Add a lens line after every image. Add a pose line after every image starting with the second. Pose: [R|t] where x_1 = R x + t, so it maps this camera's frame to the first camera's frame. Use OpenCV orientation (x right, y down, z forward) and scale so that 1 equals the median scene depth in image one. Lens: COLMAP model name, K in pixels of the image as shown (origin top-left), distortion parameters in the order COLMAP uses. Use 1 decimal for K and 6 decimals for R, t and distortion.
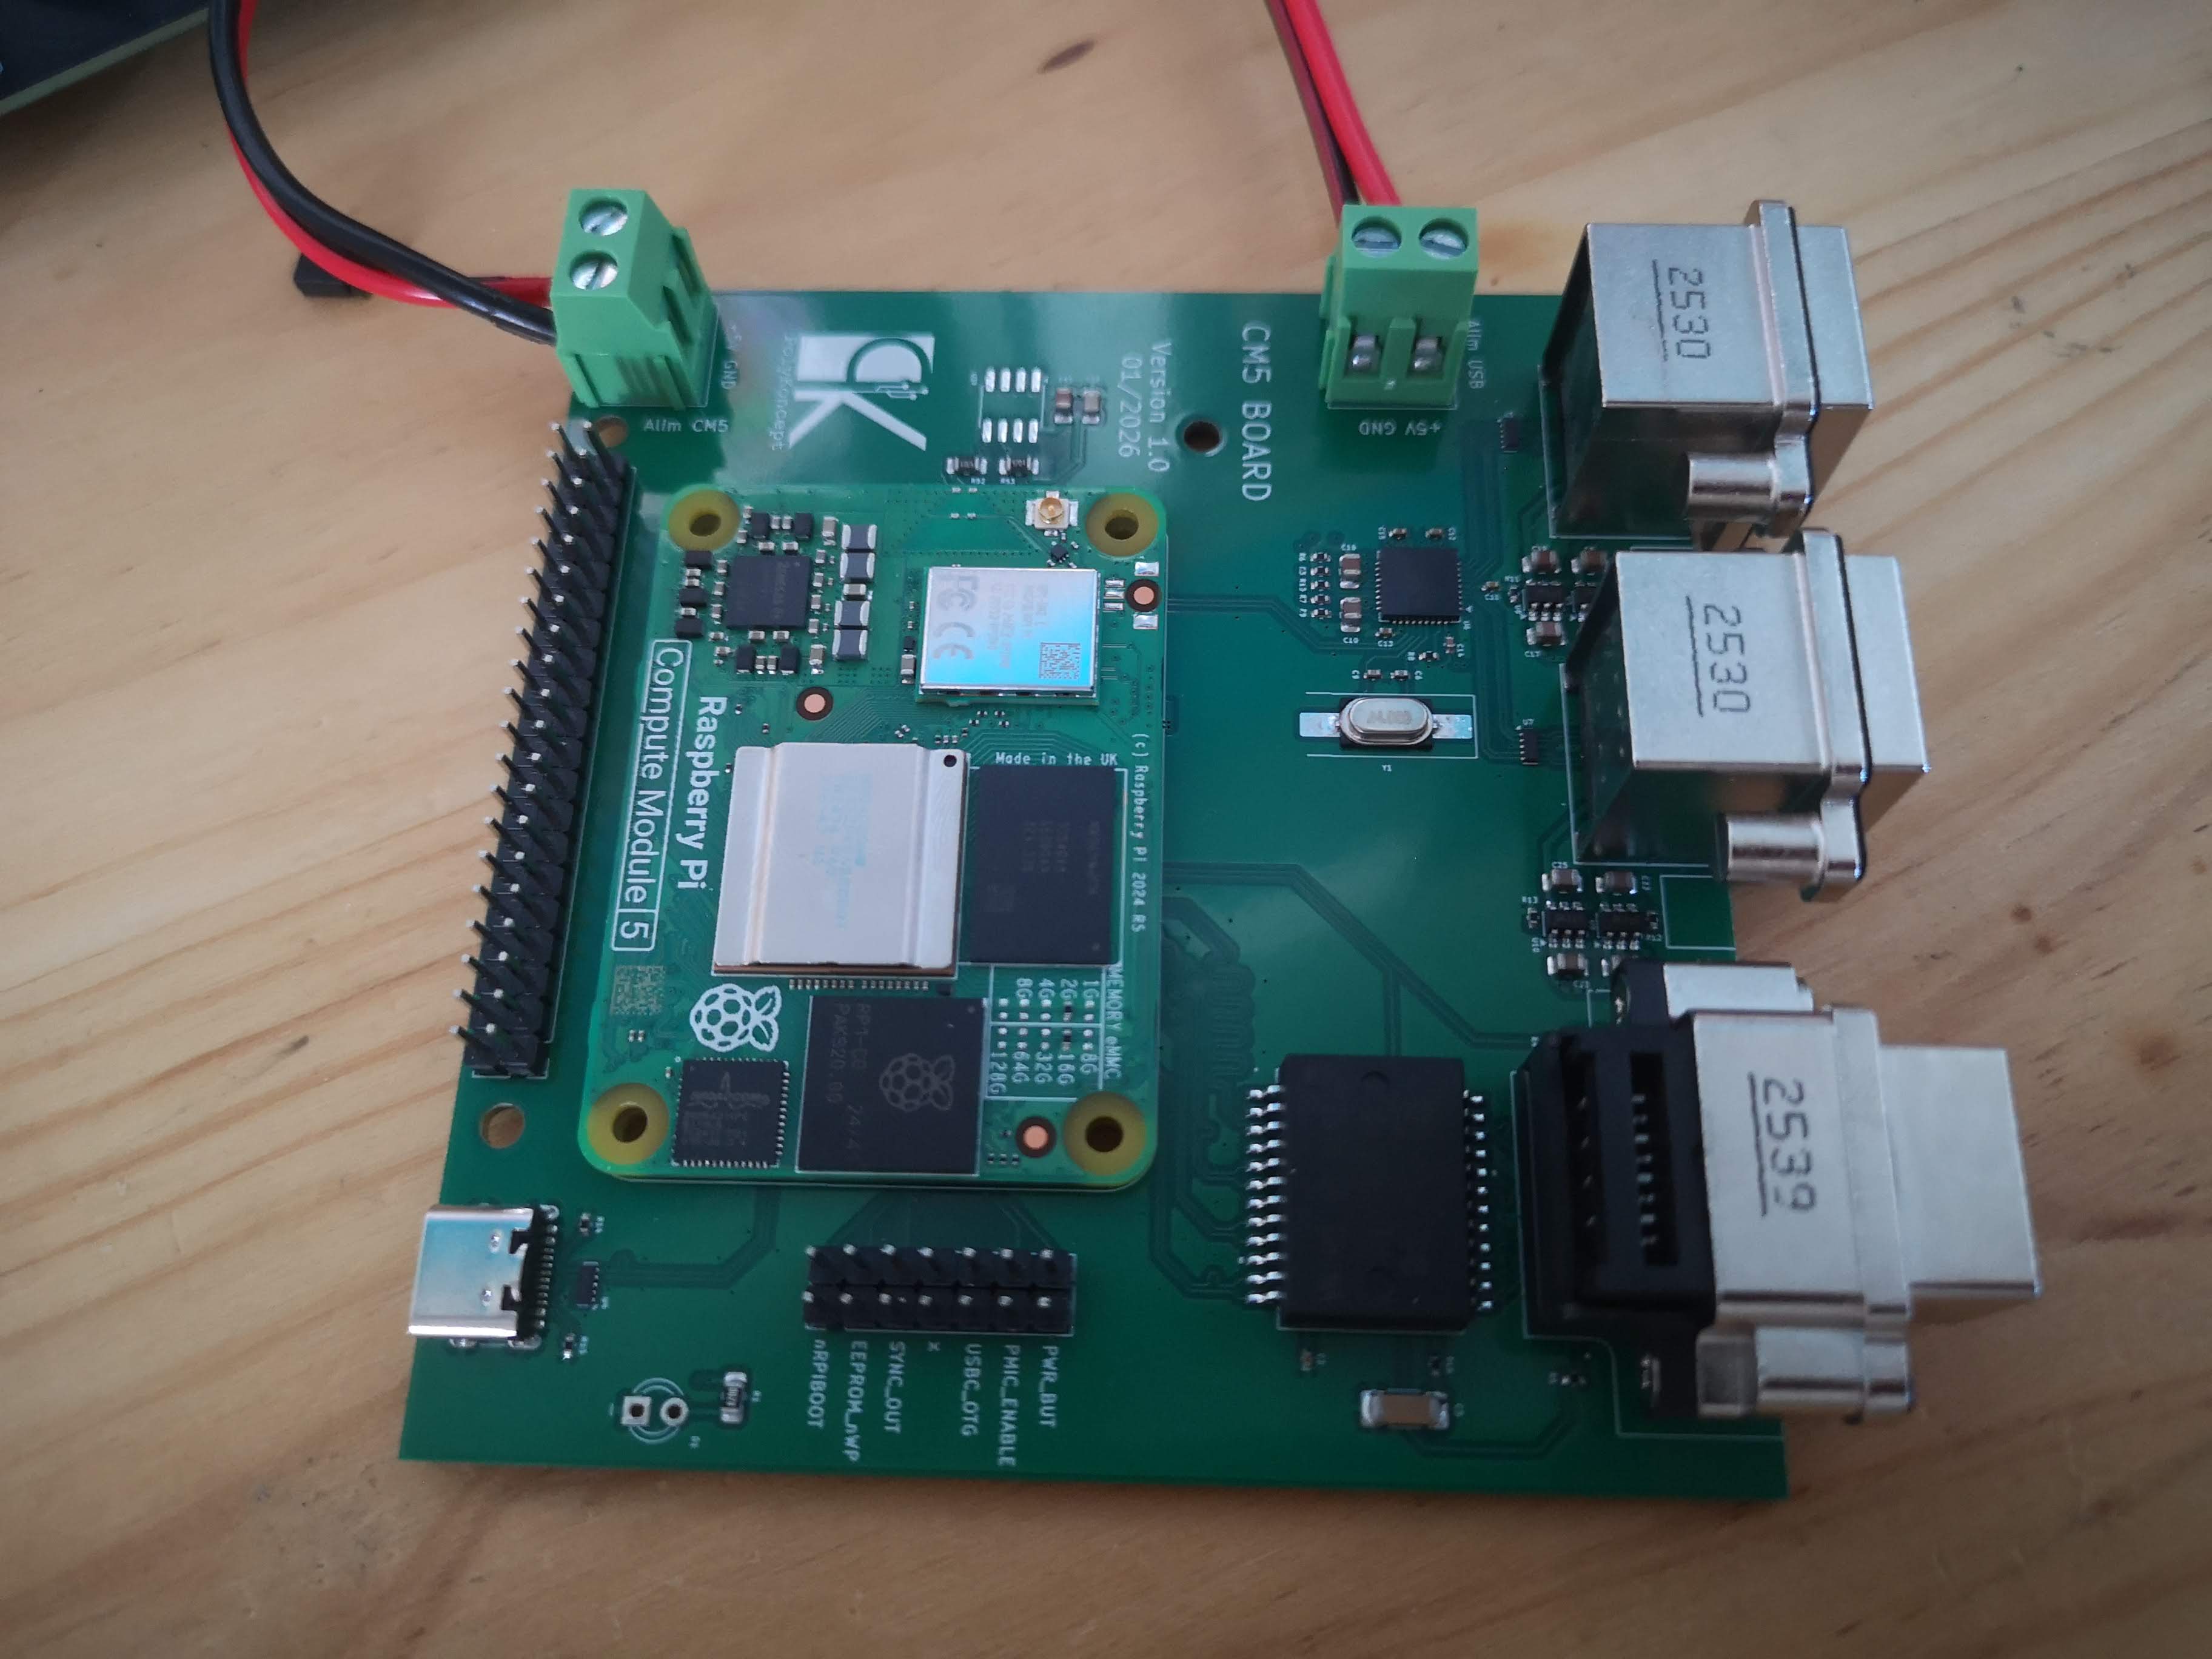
lens RADIAL K [[1833.6, 0, 1106.0], [0, 1833.6, 829.5], [0, 0, 1]] dist [-0.008858, -0.006472]
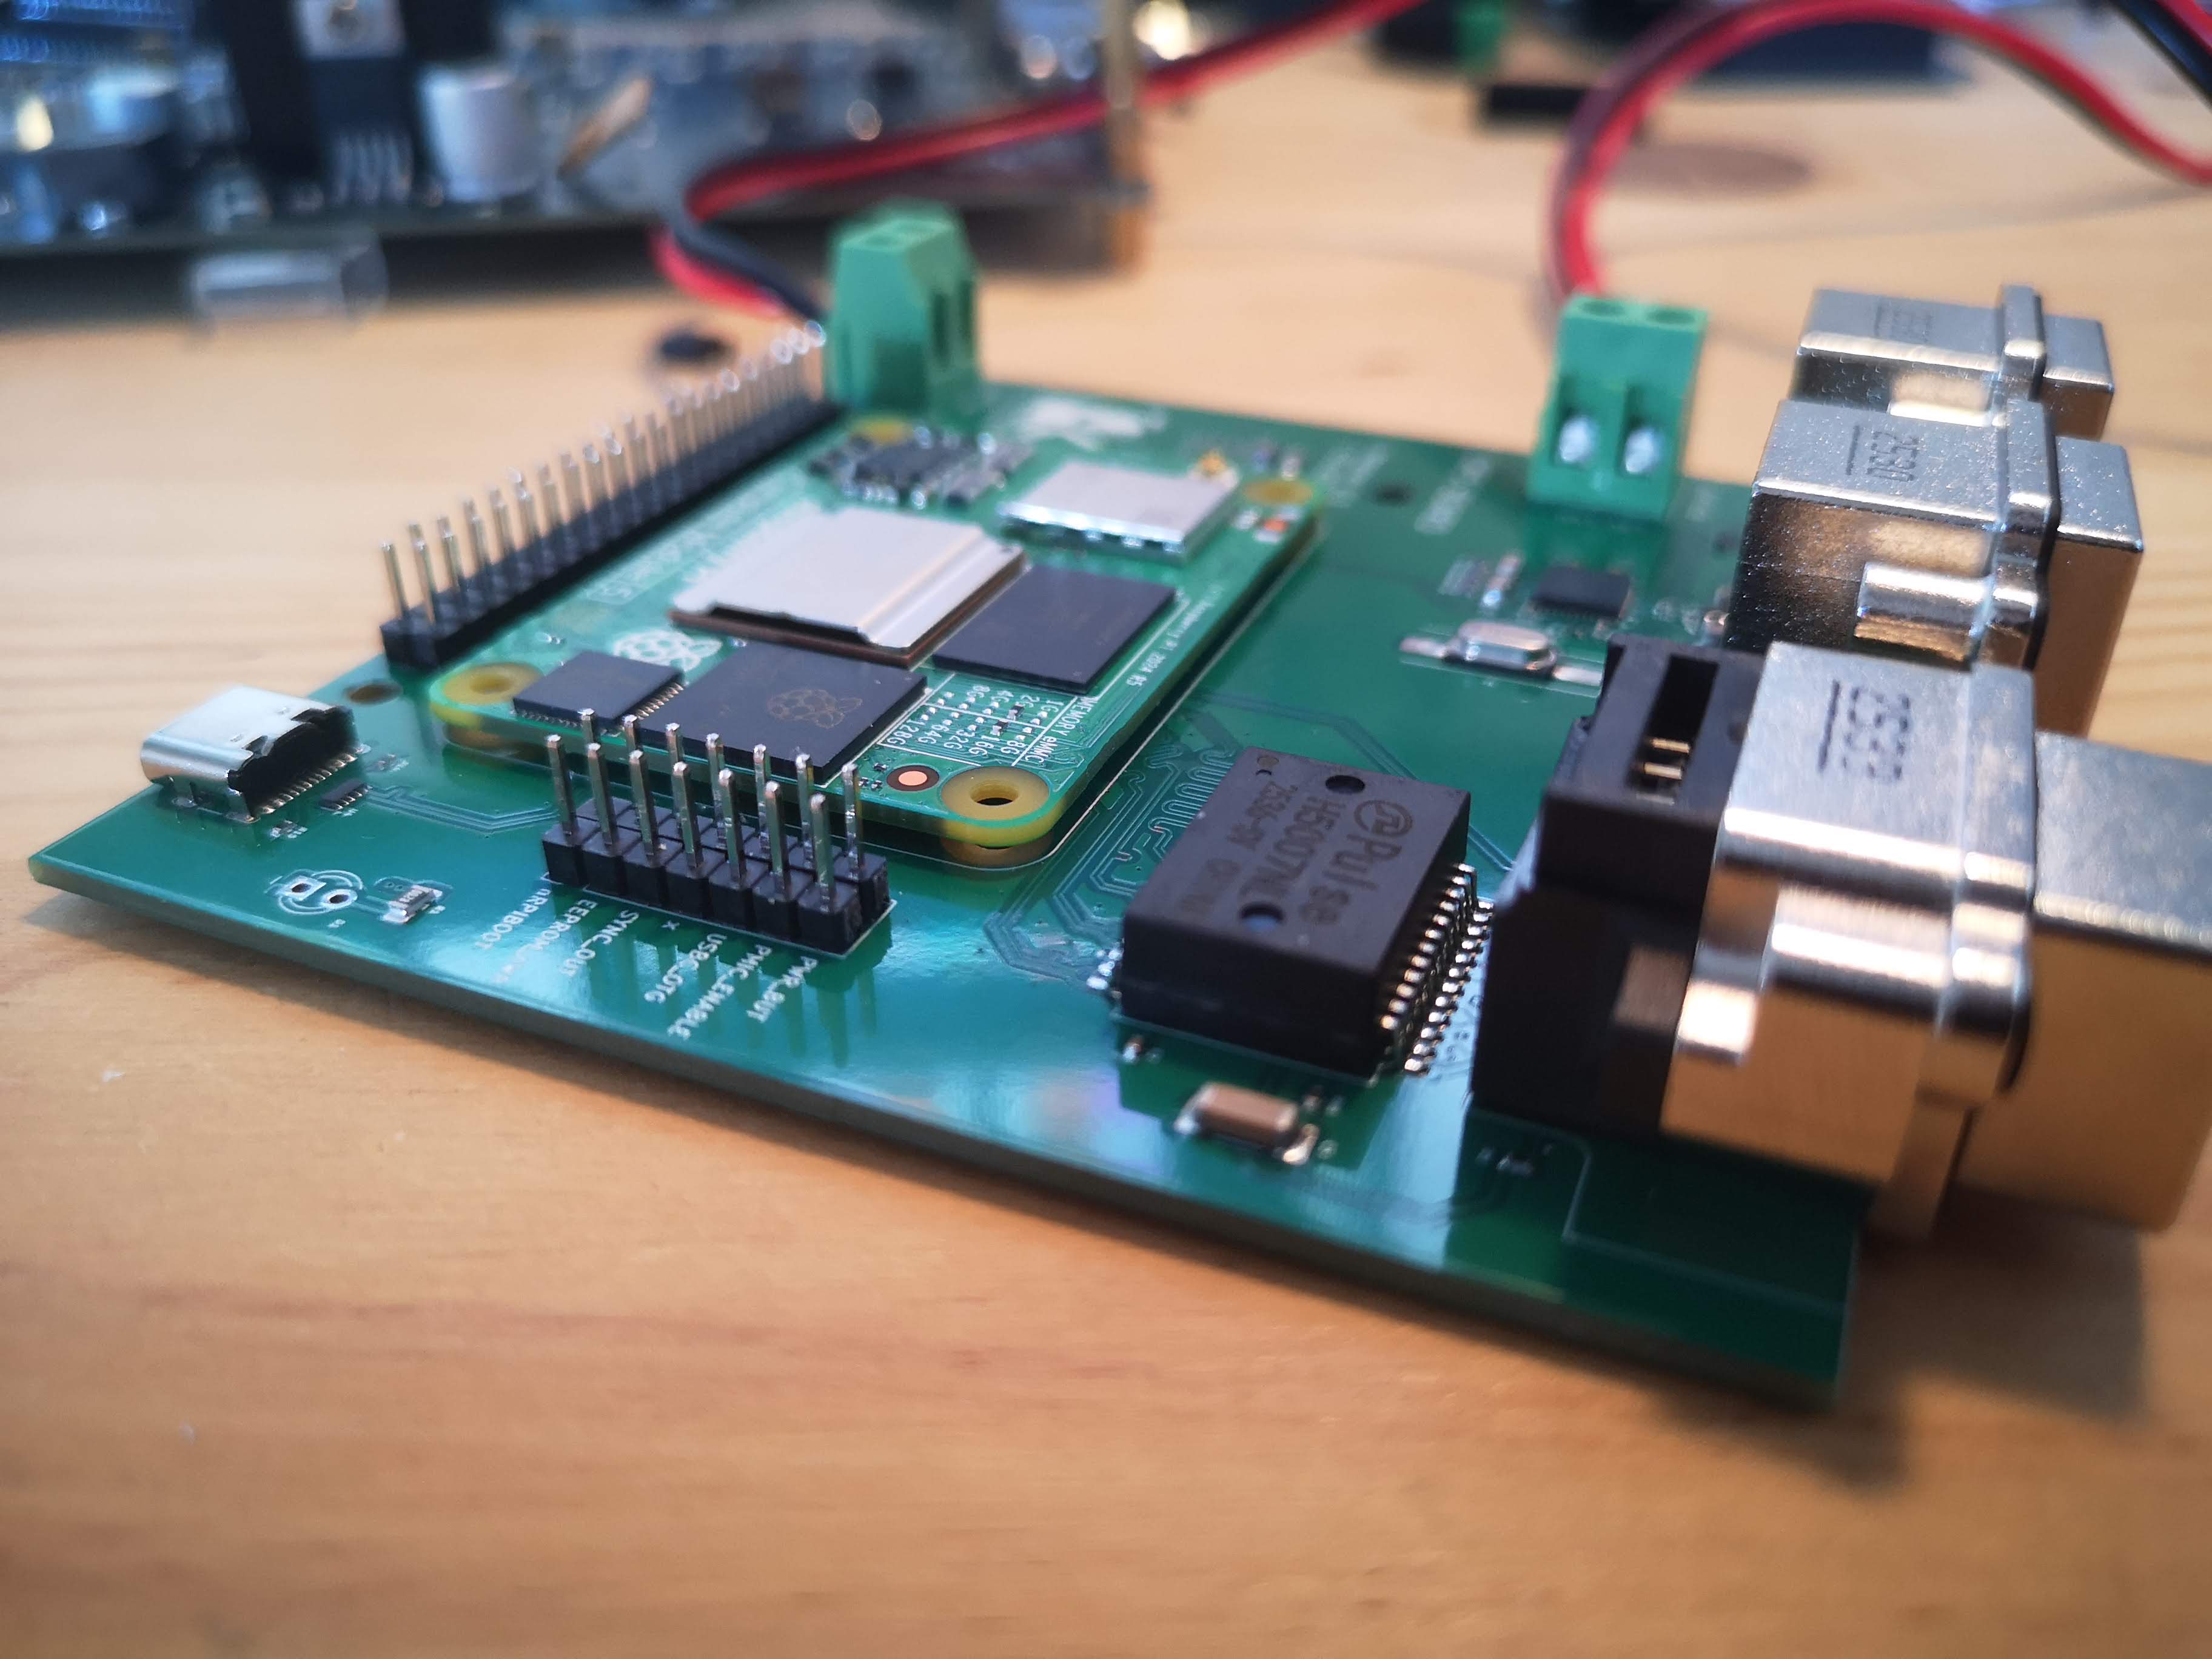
lens RADIAL K [[1833.6, 0, 1106.0], [0, 1833.6, 829.5], [0, 0, 1]] dist [-0.008858, -0.006472]
pose [[0.932281, 0.196323, -0.303824, 0.277148], [-0.340673, 0.758926, -0.554954, 0.581332], [0.121629, 0.620878, 0.774414, 0.404708]]
